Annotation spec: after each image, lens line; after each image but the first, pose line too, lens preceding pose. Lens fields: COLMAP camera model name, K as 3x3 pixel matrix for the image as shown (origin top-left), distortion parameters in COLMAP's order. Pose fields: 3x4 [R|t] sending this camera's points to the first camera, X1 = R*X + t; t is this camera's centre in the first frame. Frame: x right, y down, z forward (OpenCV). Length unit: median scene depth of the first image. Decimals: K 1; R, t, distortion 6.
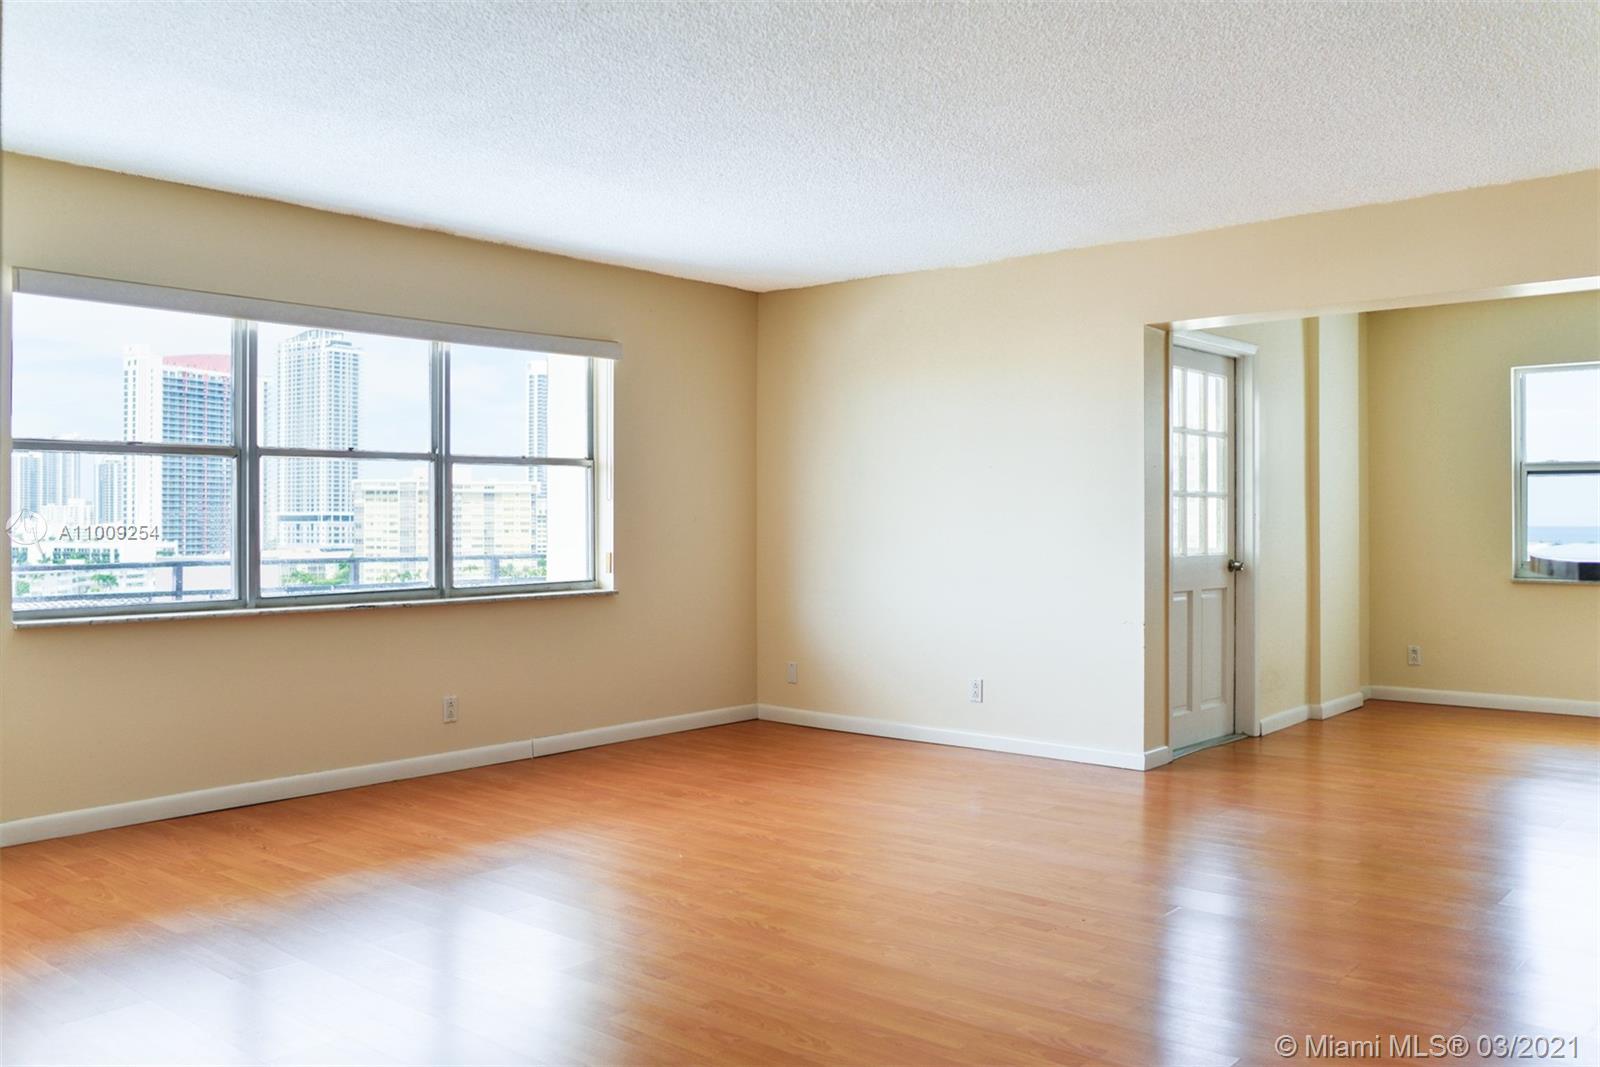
lens RADIAL K [[1307.1, 0, 805.2], [0, 1307.1, 515.5], [0, 0, 1]] dist [-0.059420, 0.030502]
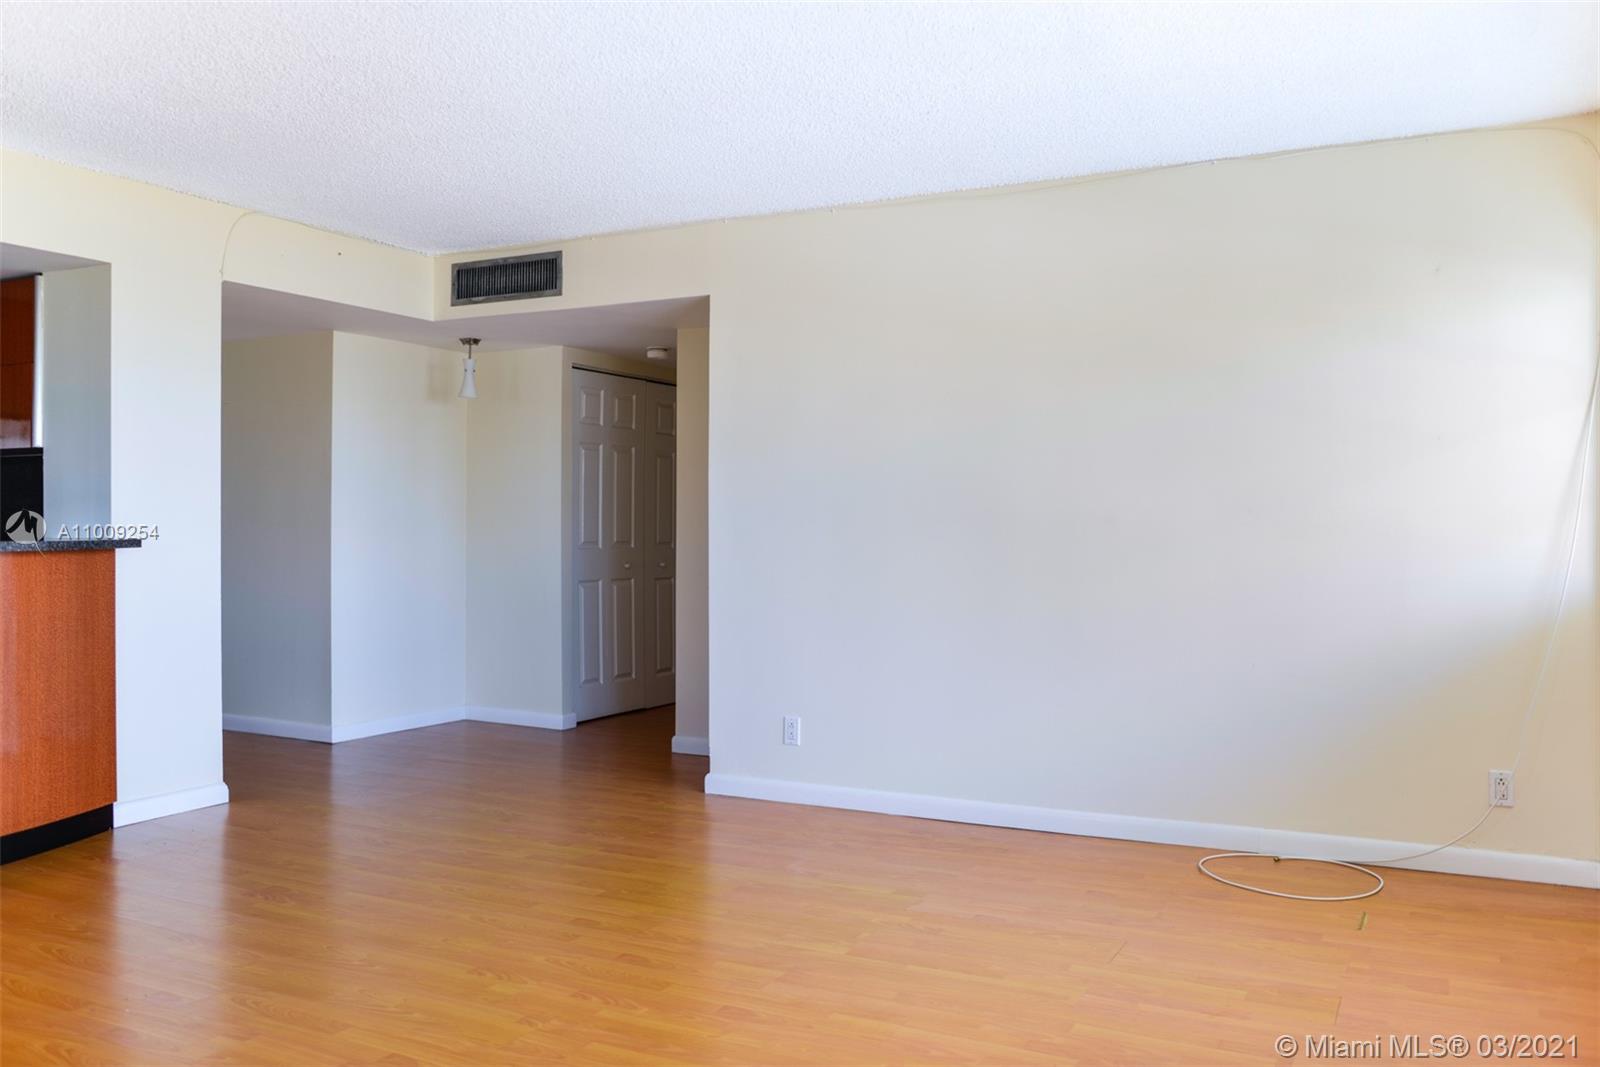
lens RADIAL K [[1307.1, 0, 796.6], [0, 1307.1, 527.3], [0, 0, 1]] dist [-0.059420, 0.030502]
pose [[-0.977004, -0.000778, -0.213218, -0.021737], [0.002514, 0.999882, -0.015167, 0.007260], [0.213205, -0.015354, -0.976887, 0.895016]]
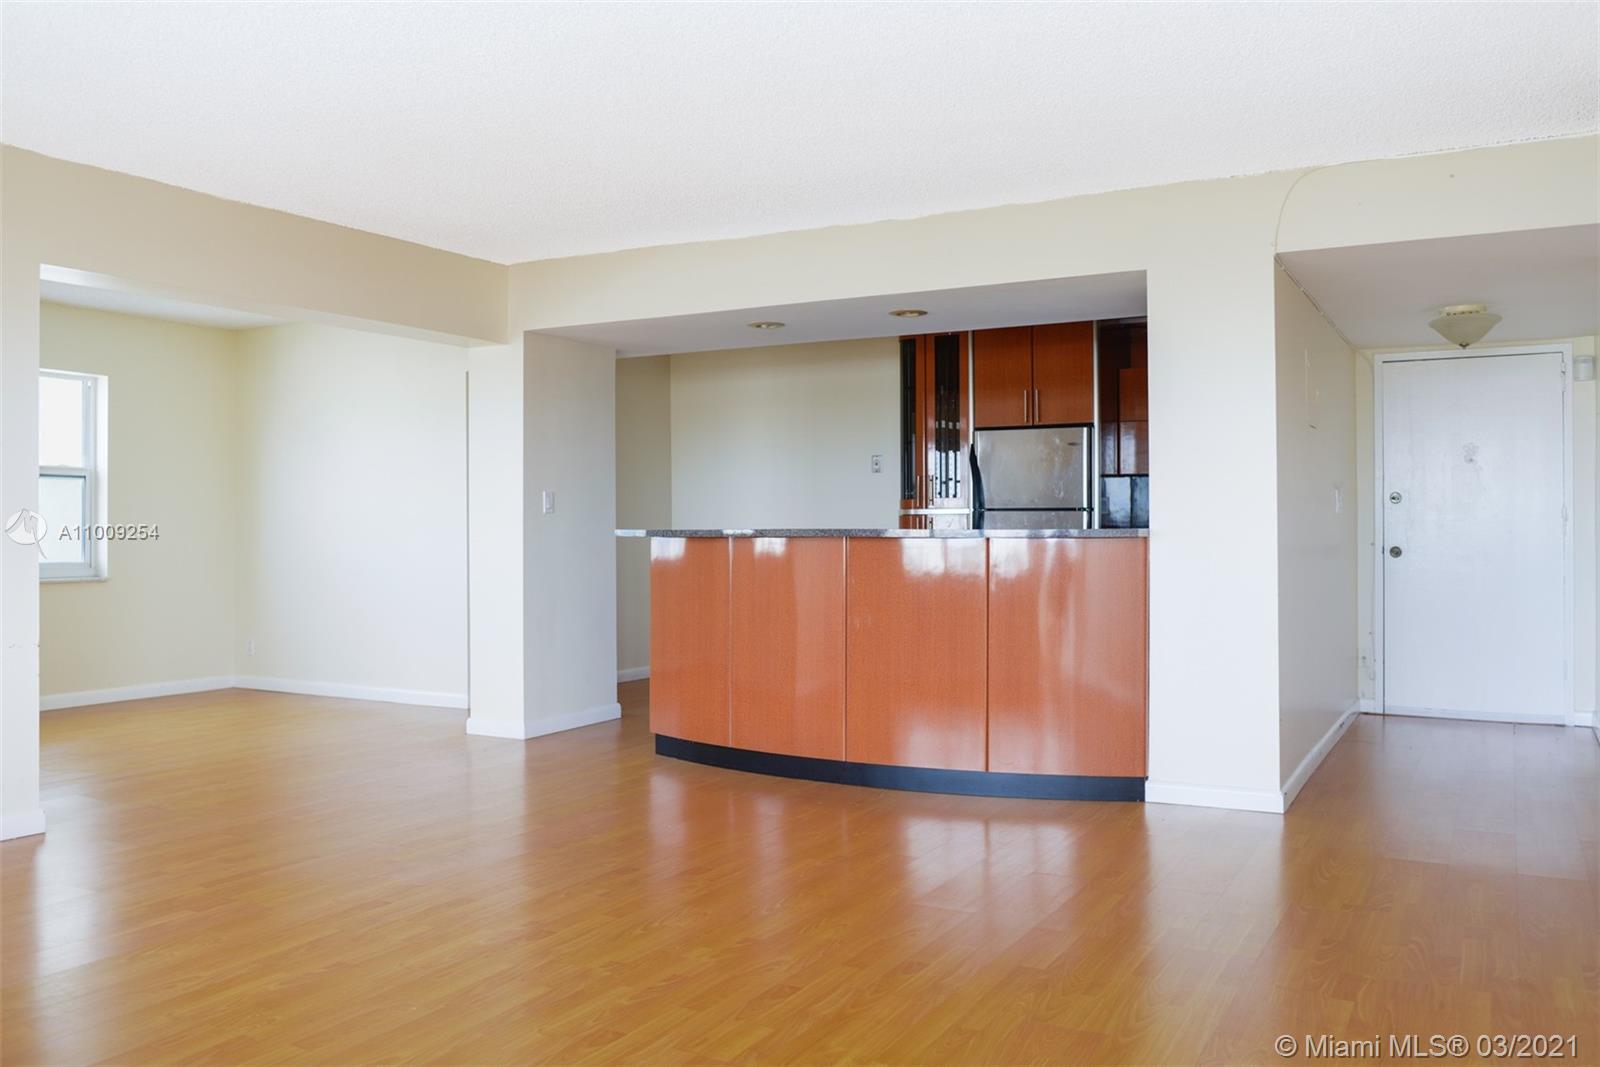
lens RADIAL K [[1307.1, 0, 787.9], [0, 1307.1, 532.1], [0, 0, 1]] dist [-0.059420, 0.030502]
pose [[-0.179637, -0.000721, 0.983733, -0.447627], [-0.010963, 0.999939, -0.001269, 0.006975], [-0.983672, -0.011012, -0.179634, 0.525184]]
